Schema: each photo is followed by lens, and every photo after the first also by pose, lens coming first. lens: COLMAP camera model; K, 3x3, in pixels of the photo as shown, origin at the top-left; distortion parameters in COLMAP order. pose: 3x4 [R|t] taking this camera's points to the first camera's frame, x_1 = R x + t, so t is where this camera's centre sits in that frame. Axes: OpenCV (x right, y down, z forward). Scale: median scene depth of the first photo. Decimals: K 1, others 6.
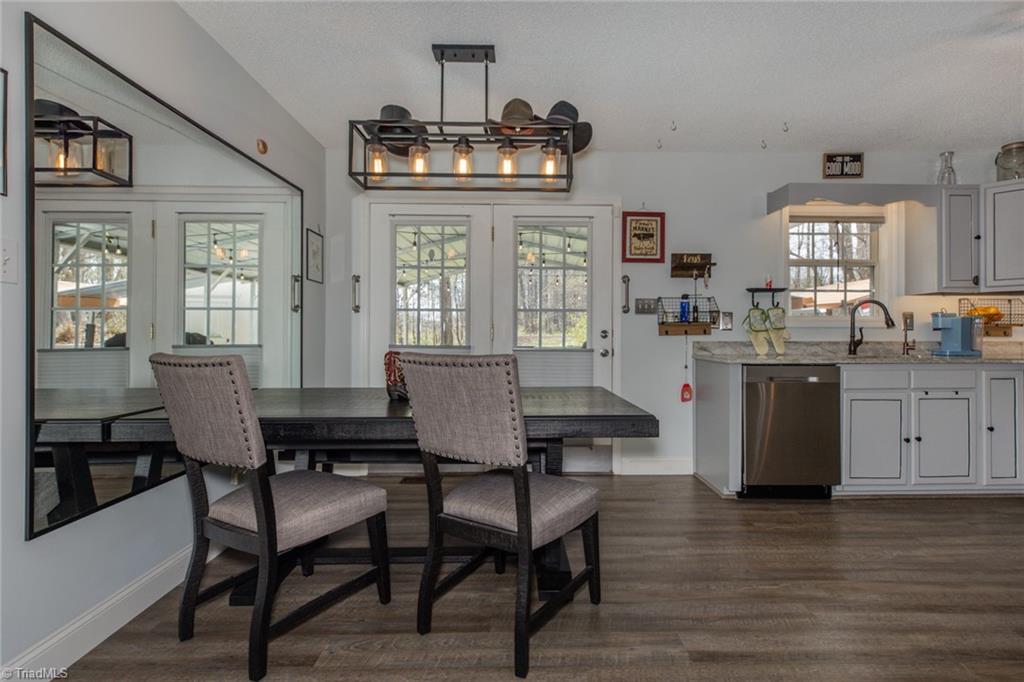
lens RADIAL K [[485.6, 0, 513.7], [0, 485.6, 341.0], [0, 0, 1]] dist [-0.018925, 0.000275]
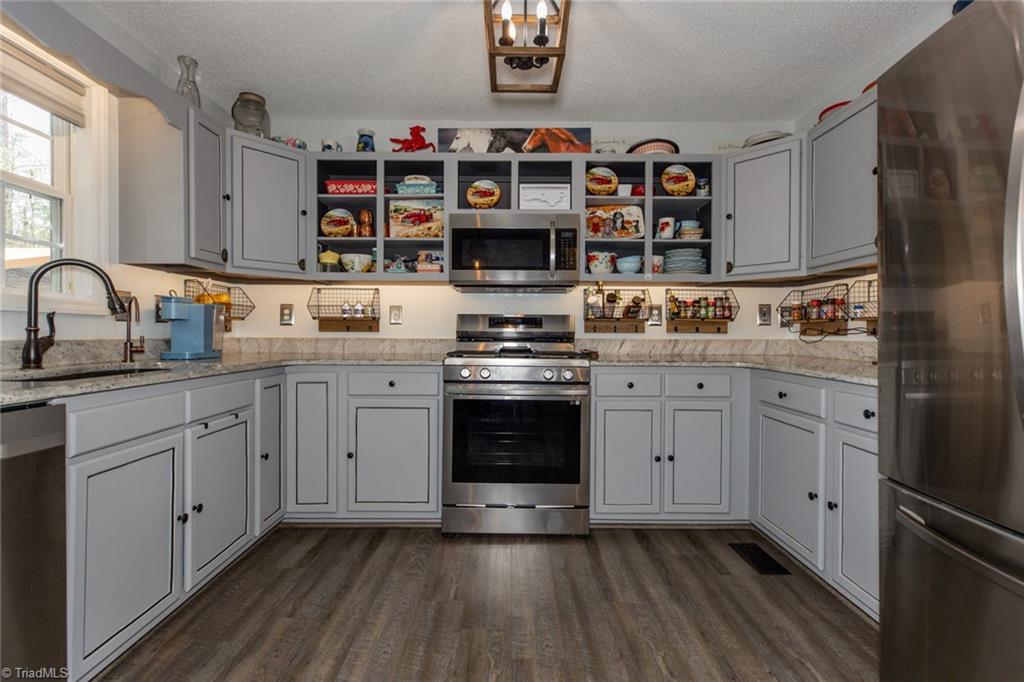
lens RADIAL K [[456.2, 0, 511.7], [0, 456.2, 336.9], [0, 0, 1]] dist [-0.002489, -0.000884]
pose [[0.006870, -0.009094, 0.999935, 0.249806], [0.008659, 0.999922, 0.009034, -0.003212], [-0.999939, 0.008596, 0.006948, 0.514171]]
